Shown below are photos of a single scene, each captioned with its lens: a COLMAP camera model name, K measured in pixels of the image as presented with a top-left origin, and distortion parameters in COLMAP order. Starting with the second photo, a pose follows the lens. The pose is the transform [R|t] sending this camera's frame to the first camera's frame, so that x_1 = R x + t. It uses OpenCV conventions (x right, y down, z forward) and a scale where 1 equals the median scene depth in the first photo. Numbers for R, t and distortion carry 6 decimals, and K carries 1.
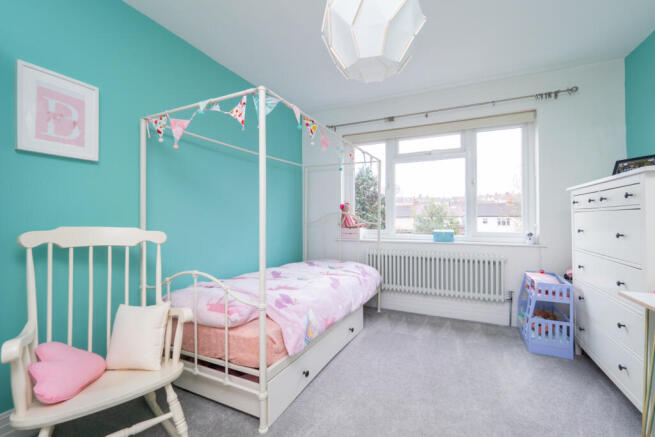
lens RADIAL K [[252.3, 0, 327.5], [0, 252.3, 218.5], [0, 0, 1]] dist [-0.003204, -0.000281]
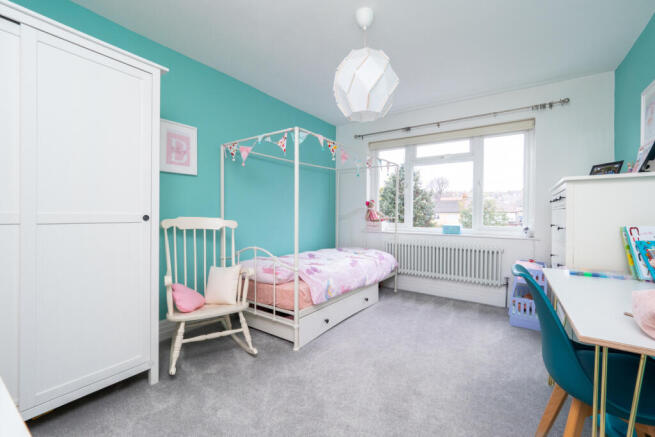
lens RADIAL K [[275.3, 0, 330.7], [0, 275.3, 218.9], [0, 0, 1]] dist [-0.002041, -0.000422]
pose [[0.981621, 0.013090, -0.190392, 0.205367], [-0.008843, 0.999693, 0.023141, -0.002578], [0.190637, -0.021032, 0.981435, -0.468496]]
